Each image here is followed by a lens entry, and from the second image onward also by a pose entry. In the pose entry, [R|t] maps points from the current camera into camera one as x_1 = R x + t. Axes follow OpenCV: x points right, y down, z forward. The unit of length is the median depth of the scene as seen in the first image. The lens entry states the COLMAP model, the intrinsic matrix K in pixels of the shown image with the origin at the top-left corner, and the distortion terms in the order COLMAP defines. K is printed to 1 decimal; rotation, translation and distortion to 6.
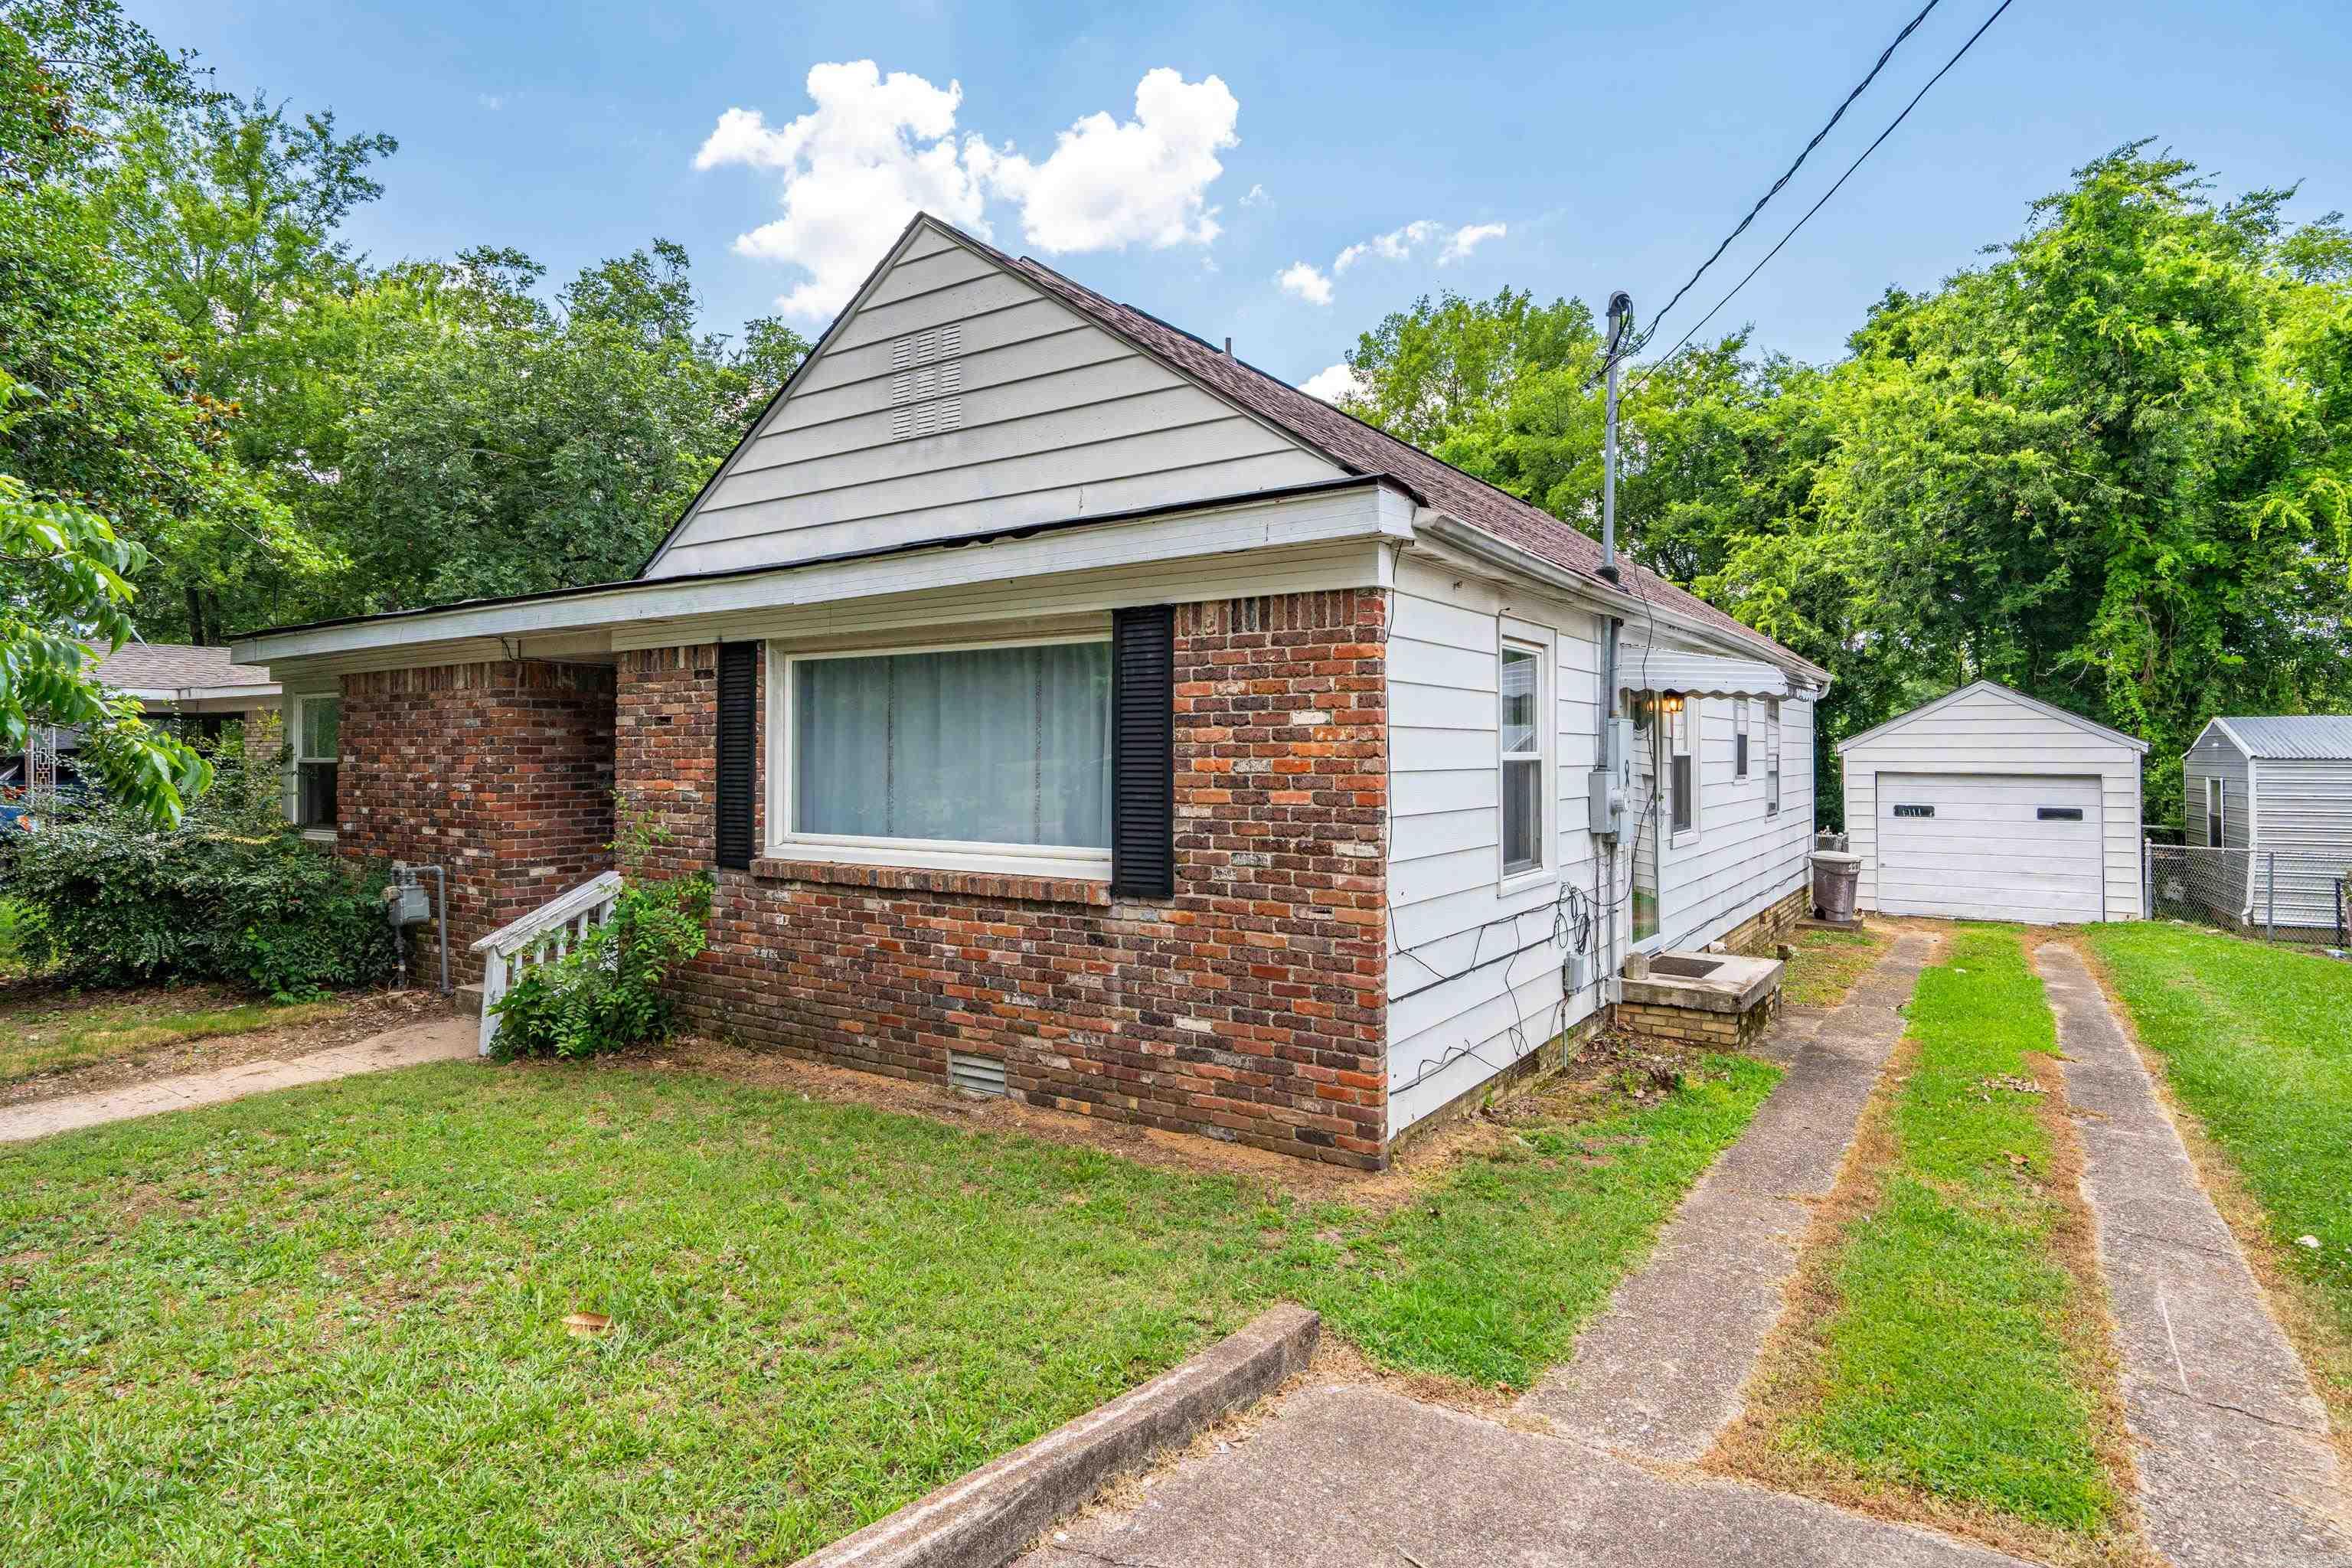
lens RADIAL K [[1246.3, 0, 1182.1], [0, 1246.3, 732.1], [0, 0, 1]] dist [0.006283, 0.001394]
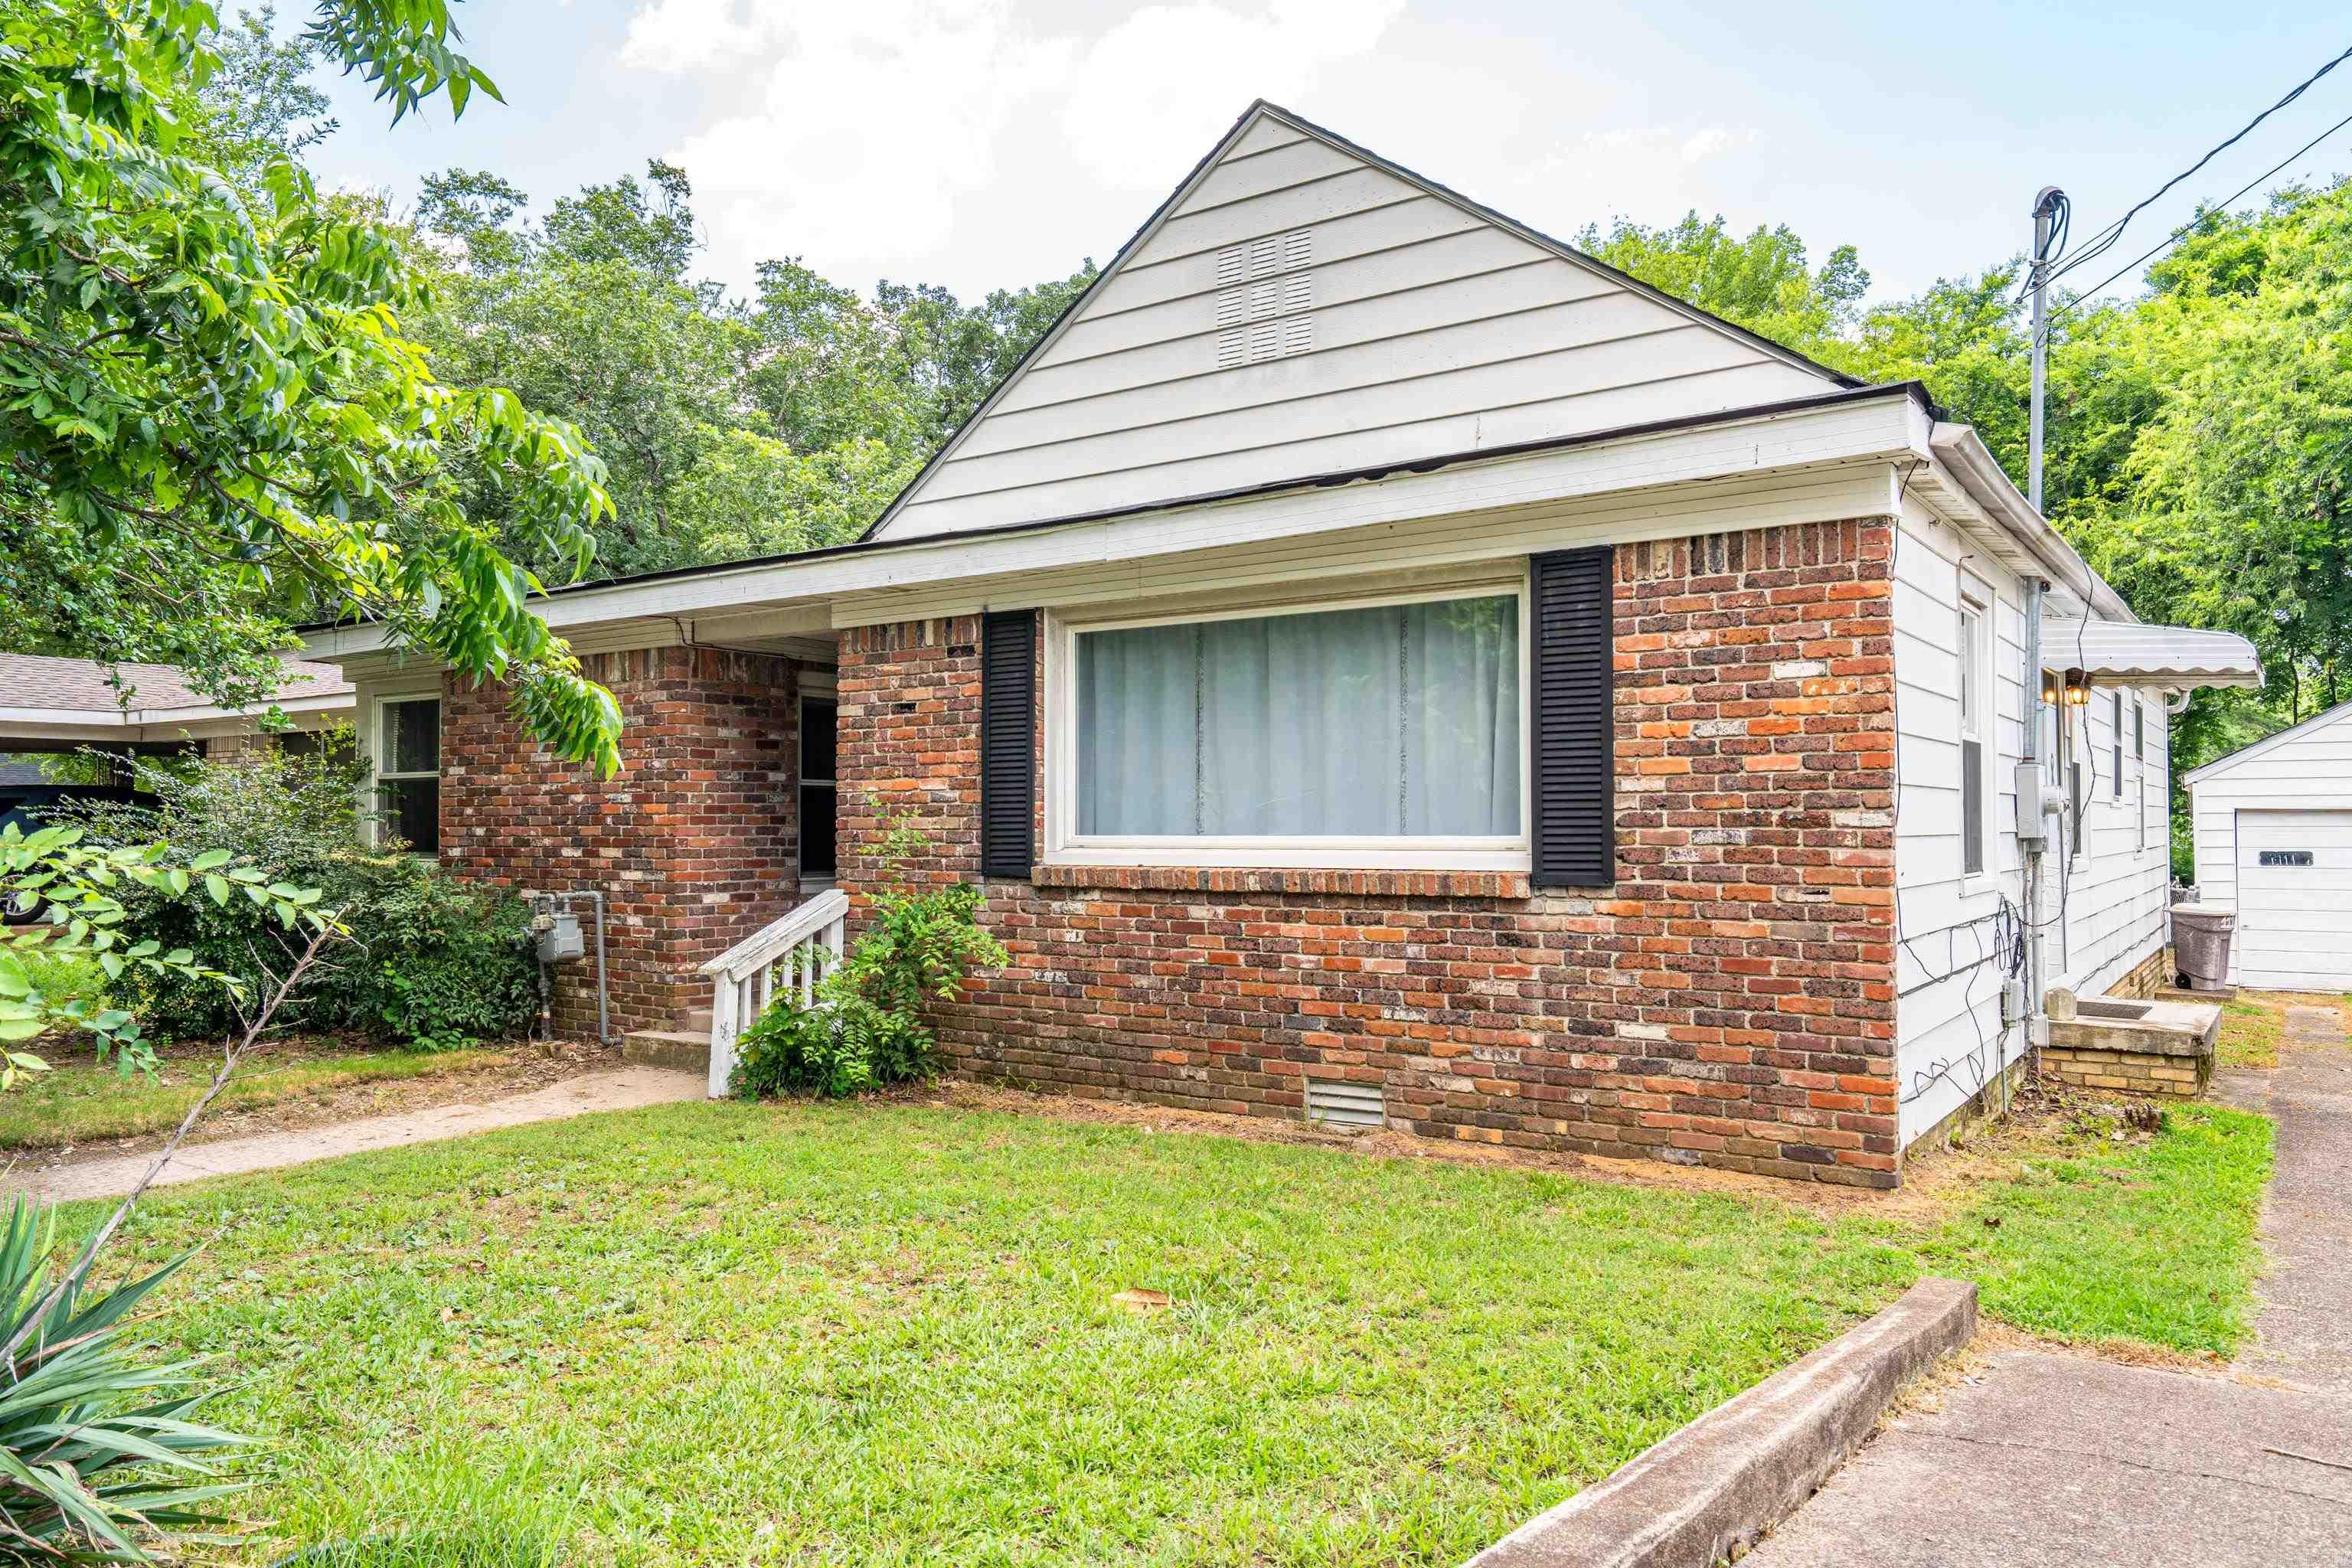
lens RADIAL K [[1610.9, 0, 1175.7], [0, 1610.9, 790.2], [0, 0, 1]] dist [0.010475, -0.002779]
pose [[0.999778, -0.002392, -0.020916, -0.214964], [0.002275, 0.999982, -0.005597, 0.054404], [0.020929, 0.005548, 0.999766, -0.089848]]
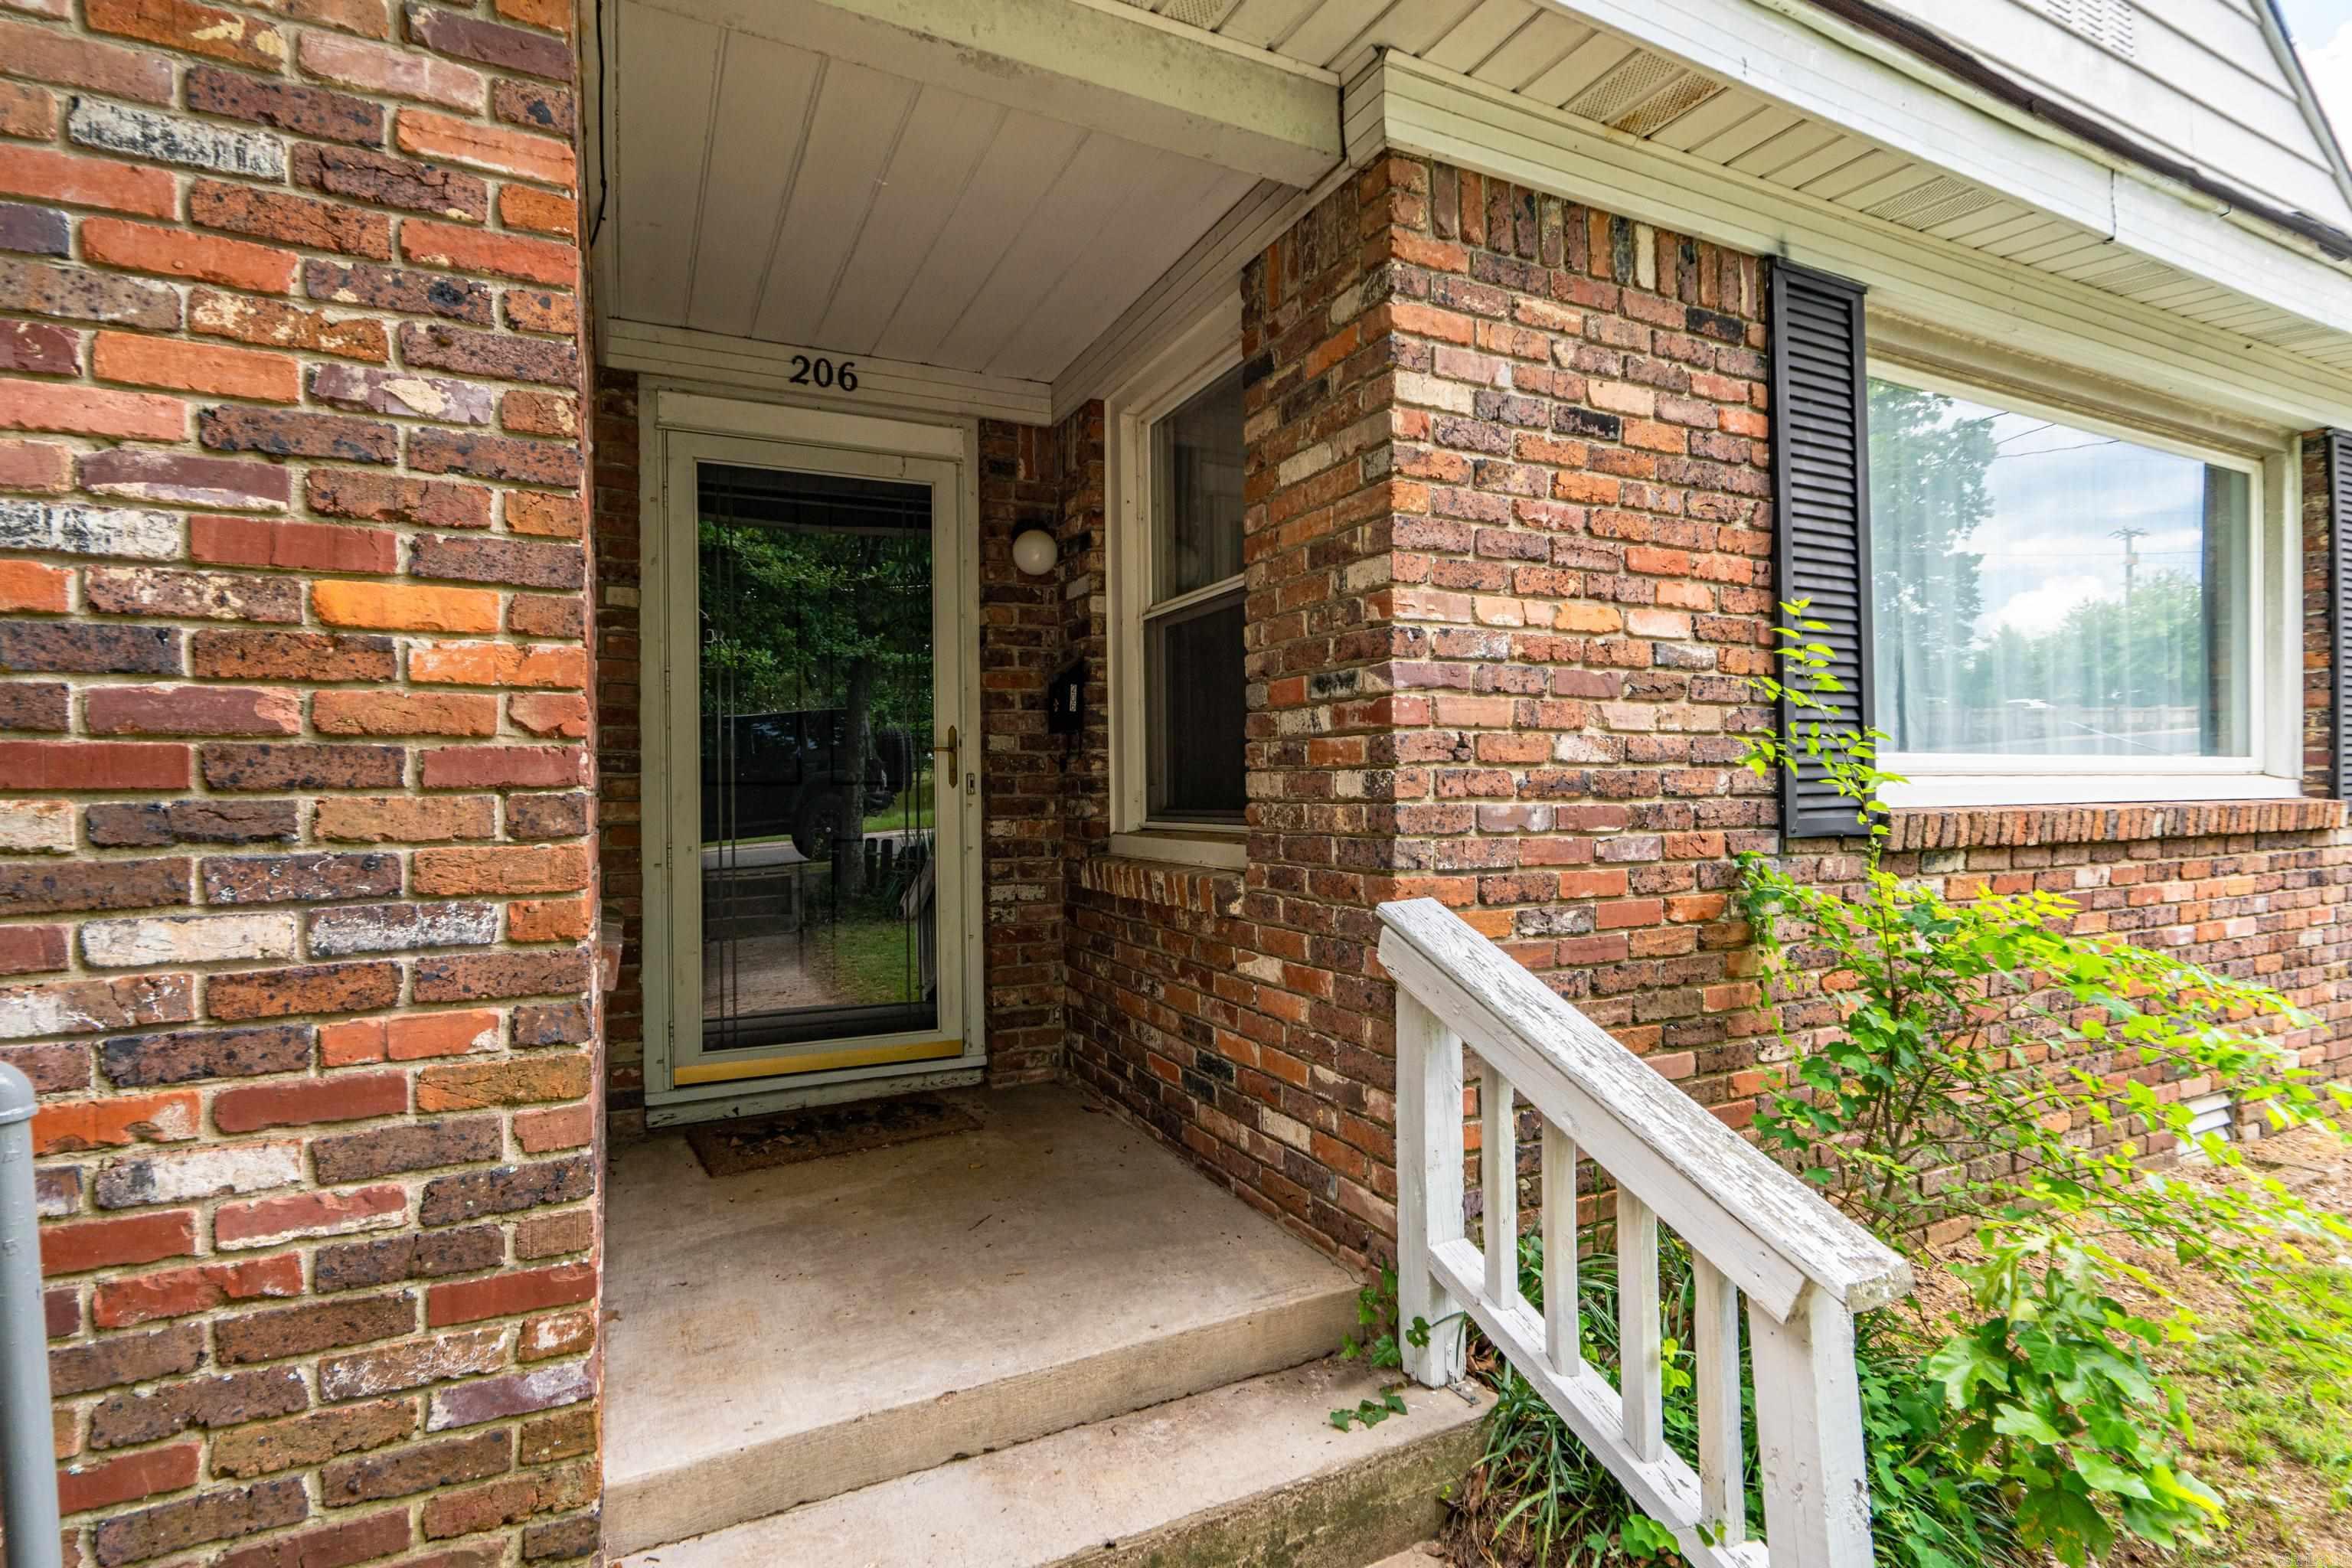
lens RADIAL K [[1074.1, 0, 1173.6], [0, 1074.1, 779.3], [0, 0, 1]] dist [-0.002044, 0.001068]
pose [[0.517277, 0.001059, 0.855817, -0.738442], [-0.007200, 0.999969, 0.003114, 0.087884], [-0.855788, -0.007772, 0.517269, 0.971996]]
